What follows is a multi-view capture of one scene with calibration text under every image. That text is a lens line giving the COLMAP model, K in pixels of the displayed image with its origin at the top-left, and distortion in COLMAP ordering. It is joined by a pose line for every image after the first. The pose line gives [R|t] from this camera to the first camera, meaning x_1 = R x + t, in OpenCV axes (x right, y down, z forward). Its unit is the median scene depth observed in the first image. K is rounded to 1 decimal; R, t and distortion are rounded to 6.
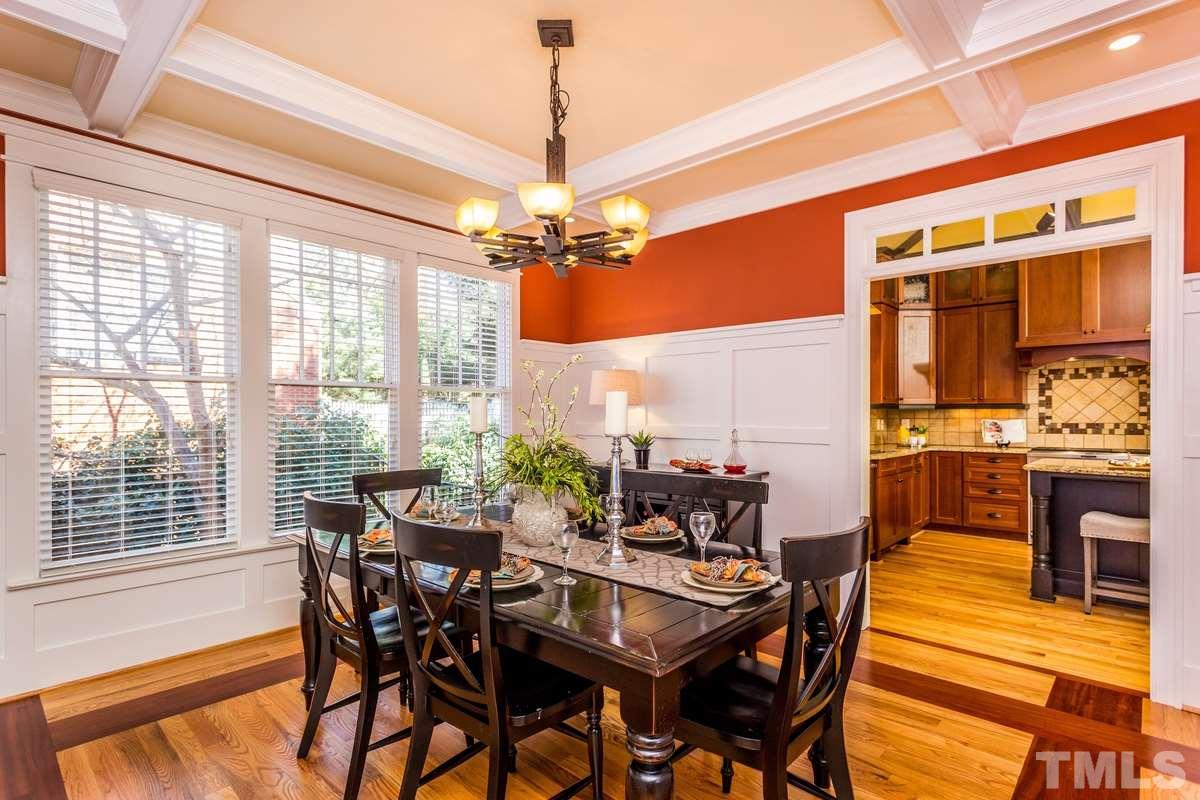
lens RADIAL K [[594.9, 0, 595.6], [0, 594.9, 419.7], [0, 0, 1]] dist [0.021645, -0.000149]
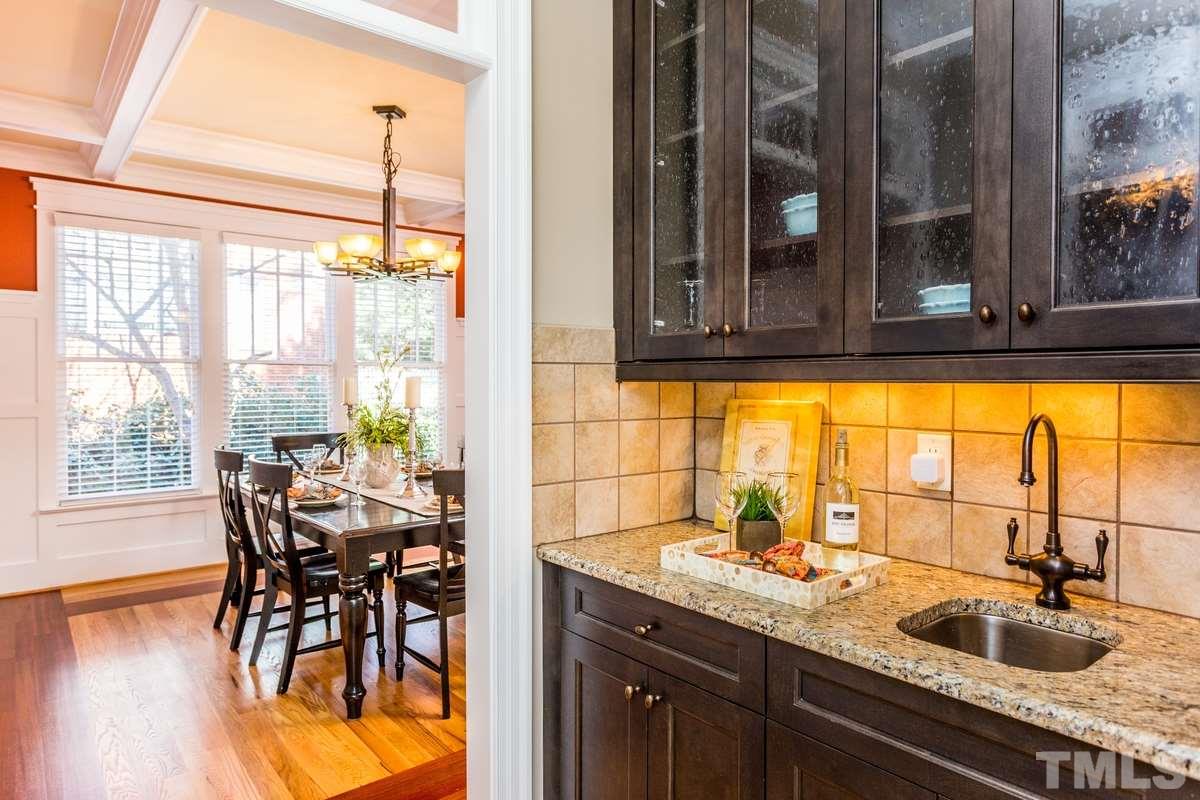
lens RADIAL K [[721.4, 0, 596.1], [0, 721.4, 393.6], [0, 0, 1]] dist [0.000636, 0.000494]
pose [[0.991818, 0.004170, -0.127590, 0.550899], [-0.002895, 0.999944, 0.010178, -0.017646], [0.127625, -0.009726, 0.991775, -0.517030]]
